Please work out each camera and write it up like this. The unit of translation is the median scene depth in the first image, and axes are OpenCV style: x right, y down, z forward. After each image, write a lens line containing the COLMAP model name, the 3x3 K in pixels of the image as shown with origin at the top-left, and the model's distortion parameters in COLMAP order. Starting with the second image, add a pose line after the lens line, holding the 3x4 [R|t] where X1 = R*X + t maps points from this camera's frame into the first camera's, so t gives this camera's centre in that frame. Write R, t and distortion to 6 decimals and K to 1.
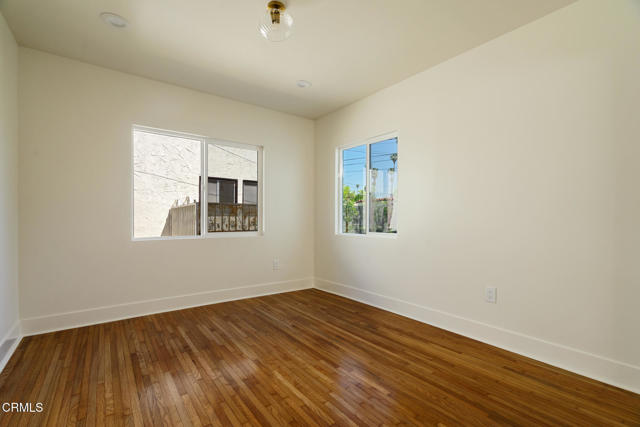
lens RADIAL K [[289.0, 0, 318.2], [0, 289.0, 215.9], [0, 0, 1]] dist [0.003050, -0.000128]
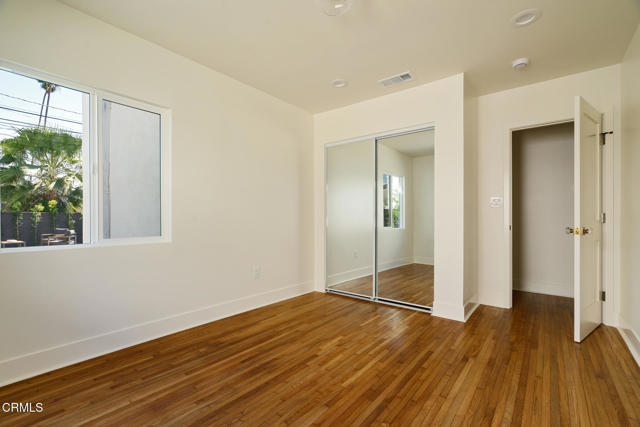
lens RADIAL K [[289.0, 0, 315.8], [0, 289.0, 217.9], [0, 0, 1]] dist [0.003050, -0.000128]
pose [[-0.250255, 0.000322, 0.968180, -0.852955], [-0.015910, 0.999864, -0.004445, 0.009420], [-0.968049, -0.016516, -0.250216, 1.108414]]
